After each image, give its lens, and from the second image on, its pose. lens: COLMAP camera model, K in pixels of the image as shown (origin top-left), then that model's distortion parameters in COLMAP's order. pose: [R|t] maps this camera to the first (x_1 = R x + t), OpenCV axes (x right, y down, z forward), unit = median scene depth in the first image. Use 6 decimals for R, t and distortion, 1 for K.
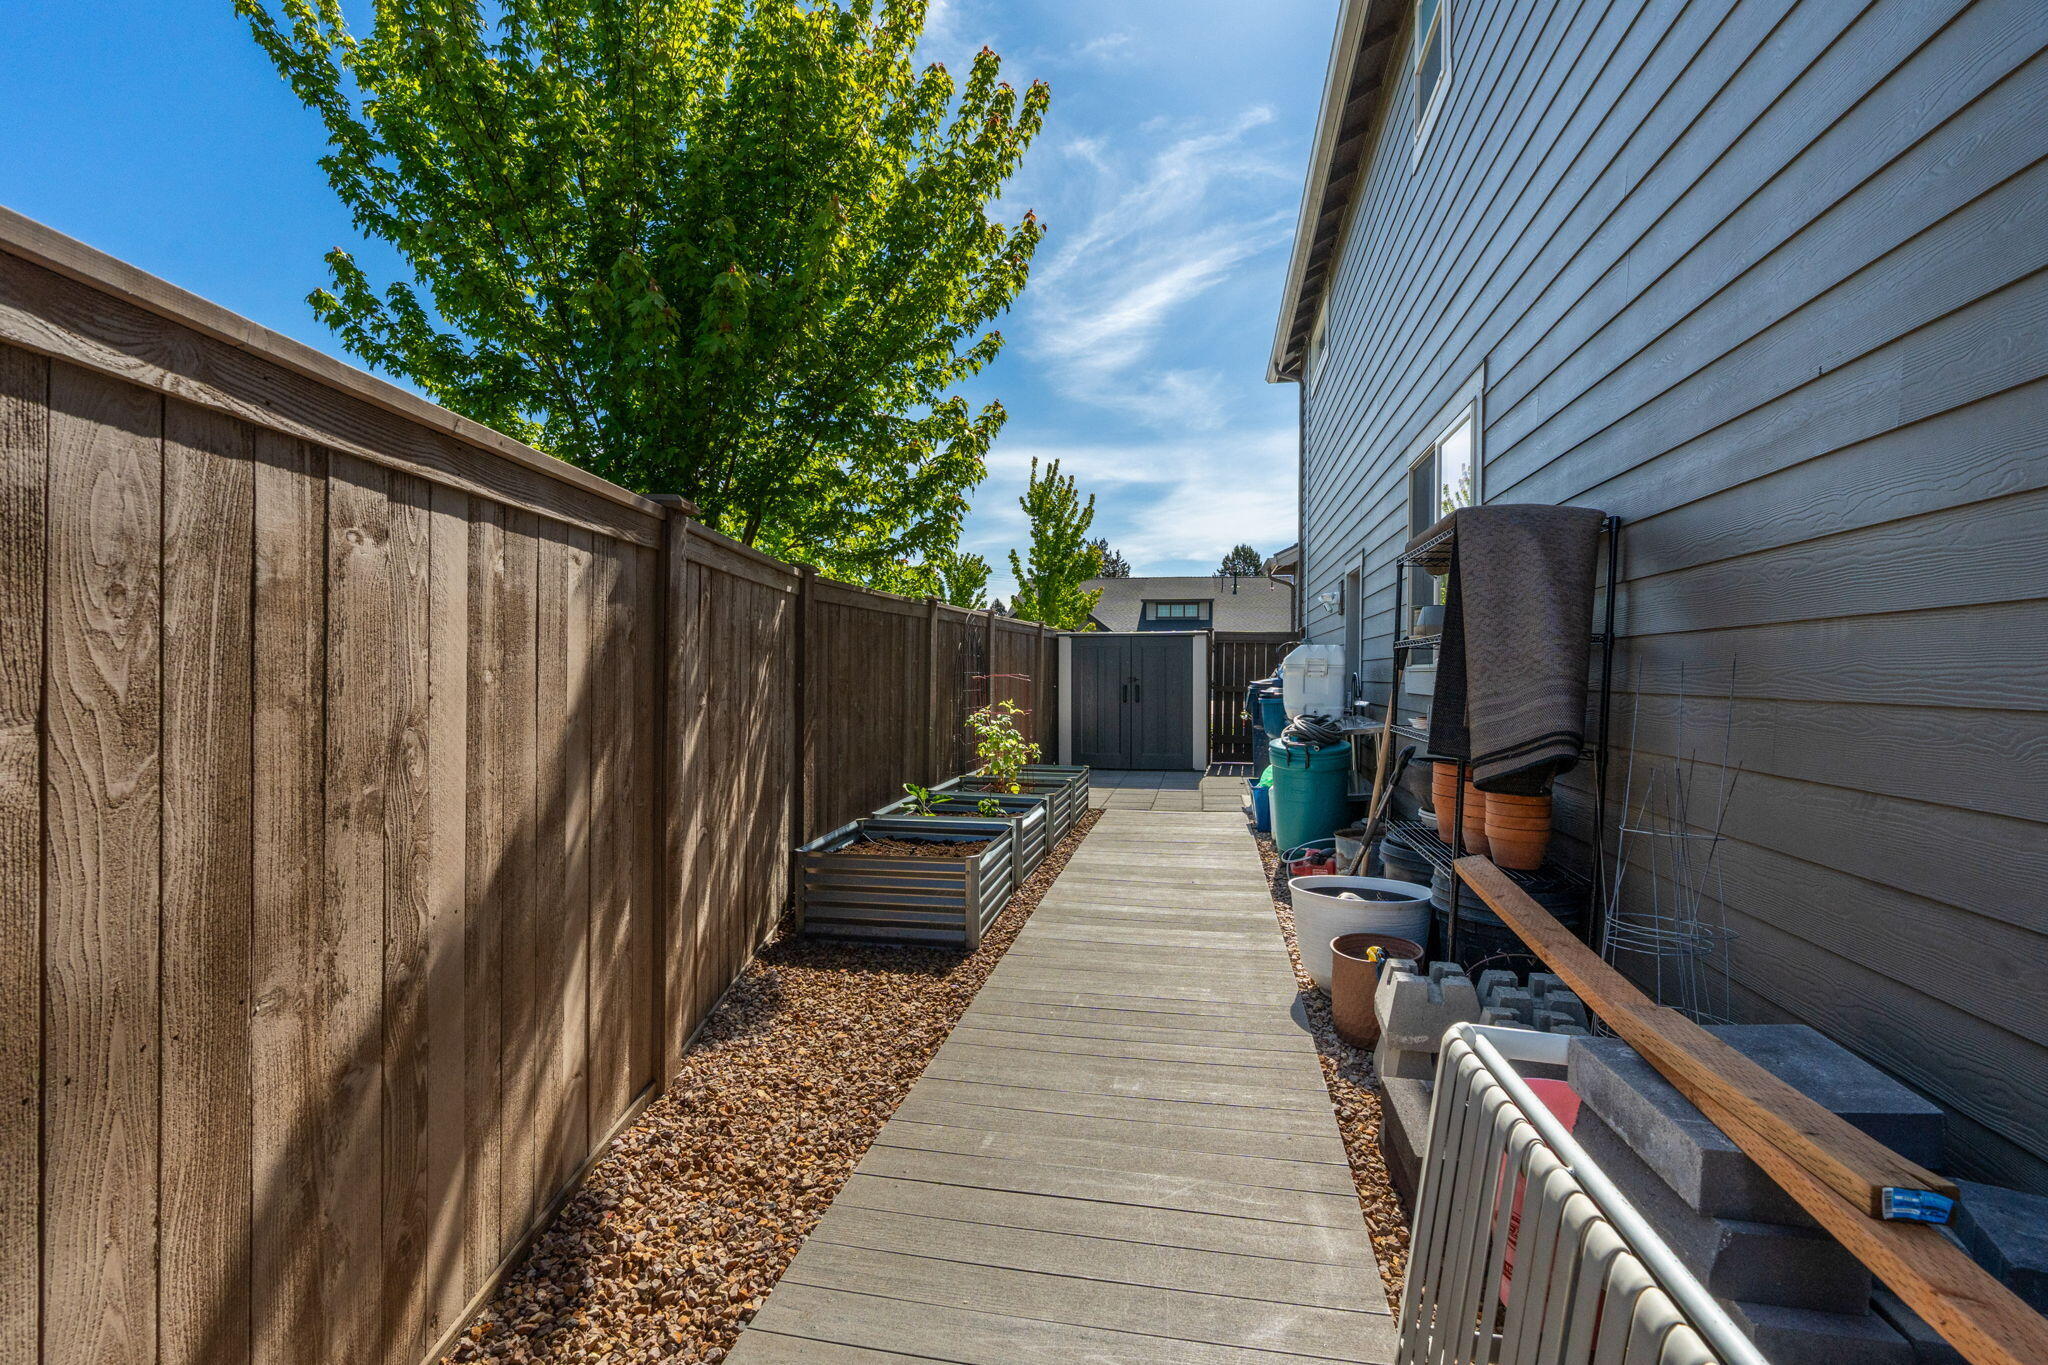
lens RADIAL K [[928.6, 0, 1023.4], [0, 928.6, 684.8], [0, 0, 1]] dist [0.009942, -0.000530]
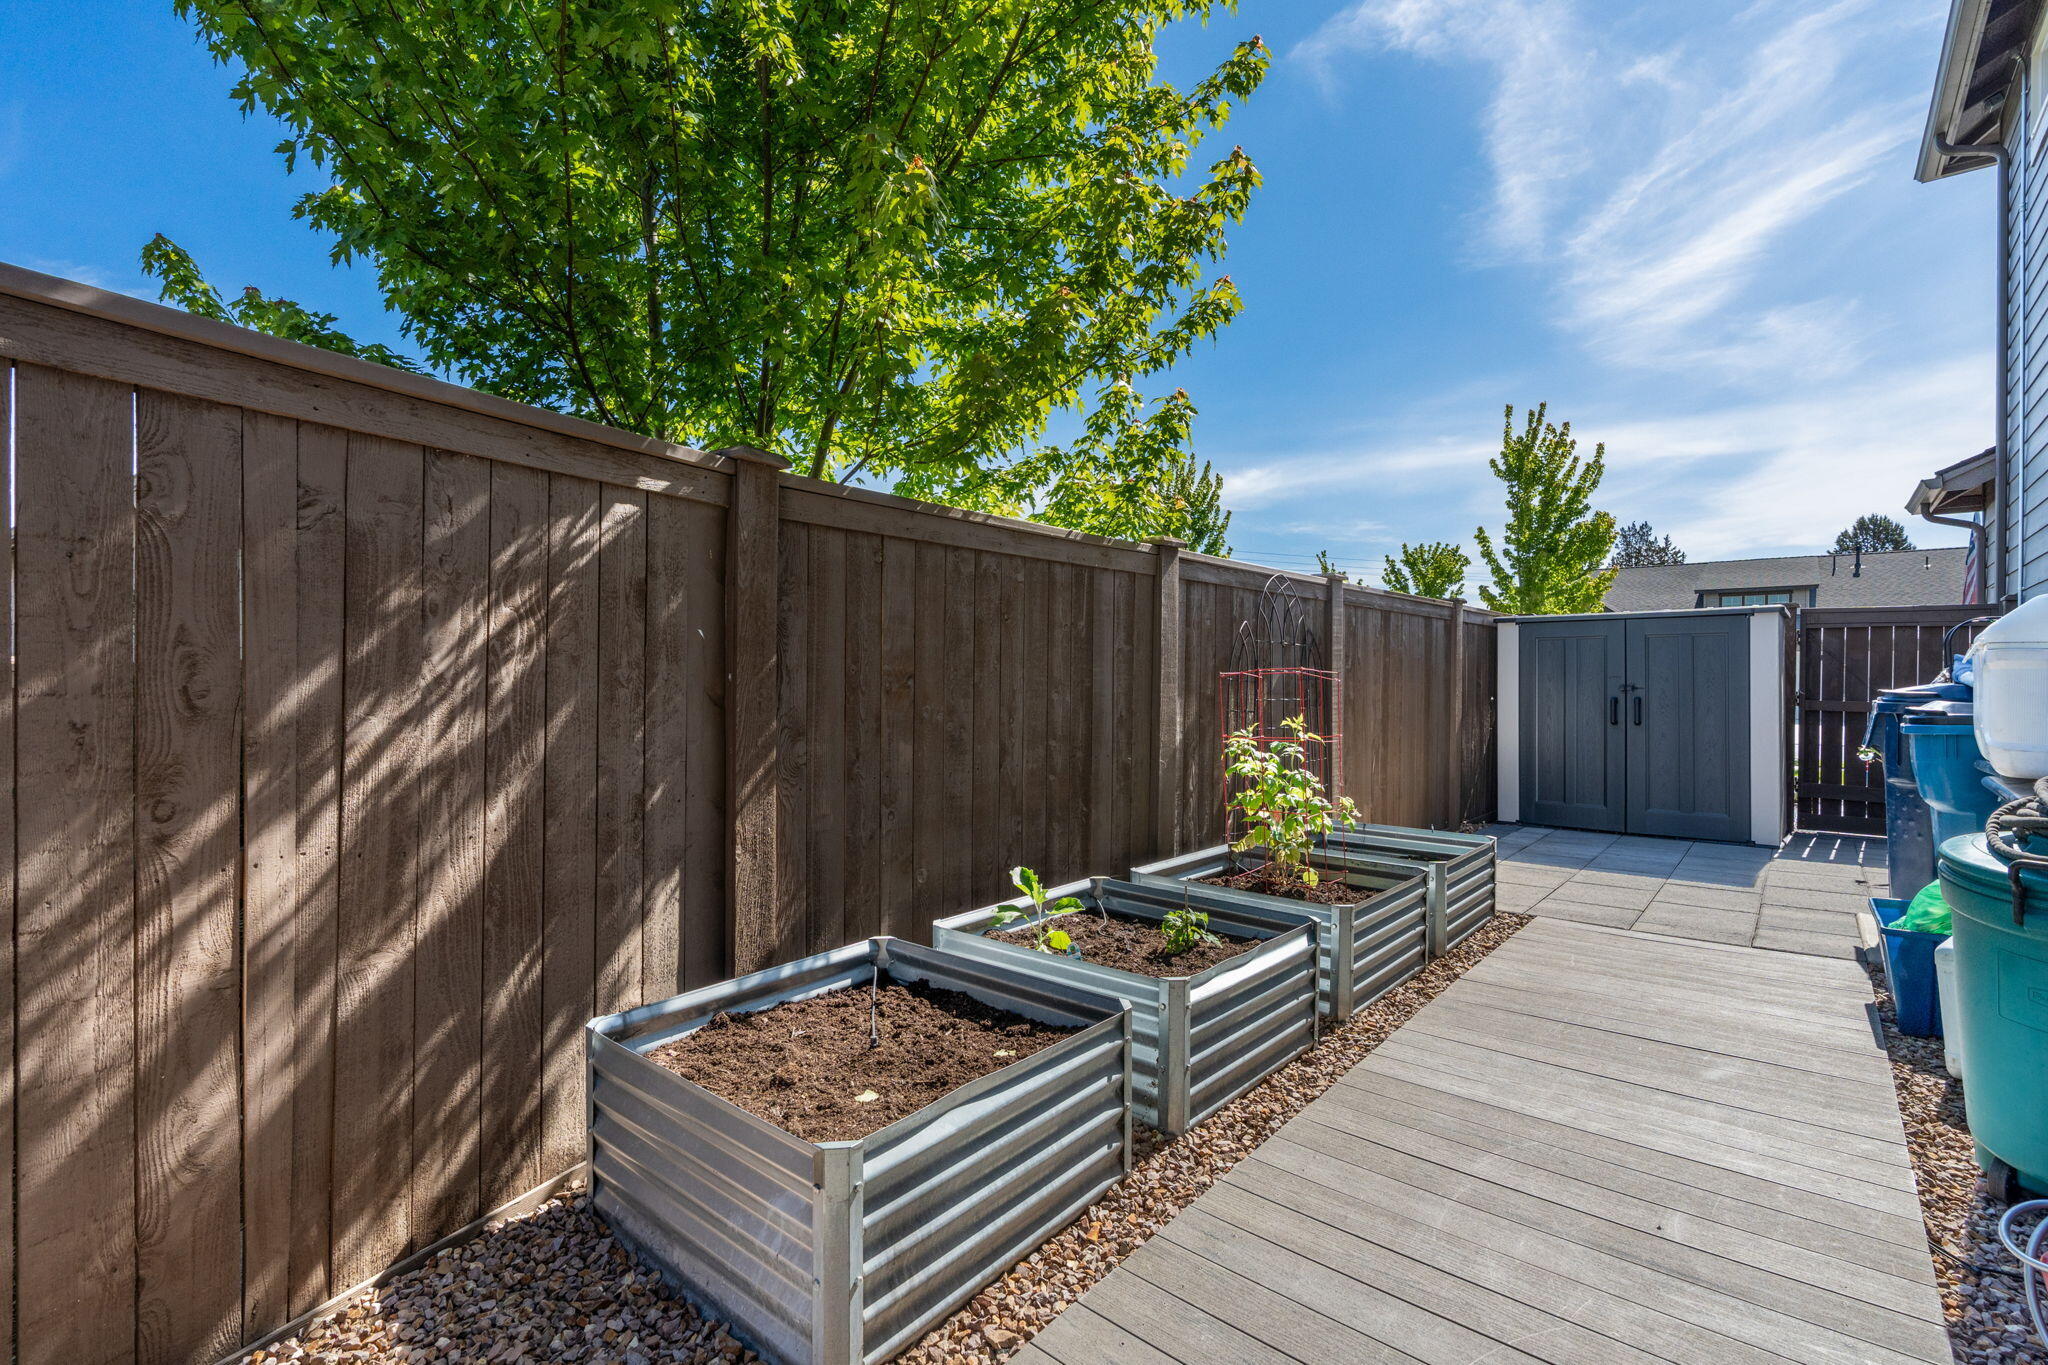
lens RADIAL K [[928.6, 0, 1025.6], [0, 928.6, 680.0], [0, 0, 1]] dist [0.009942, -0.000530]
pose [[0.875629, 0.001093, -0.482983, 0.063782], [-0.010549, 0.999802, -0.016862, 0.003332], [0.482869, 0.019860, 0.875468, 0.251079]]
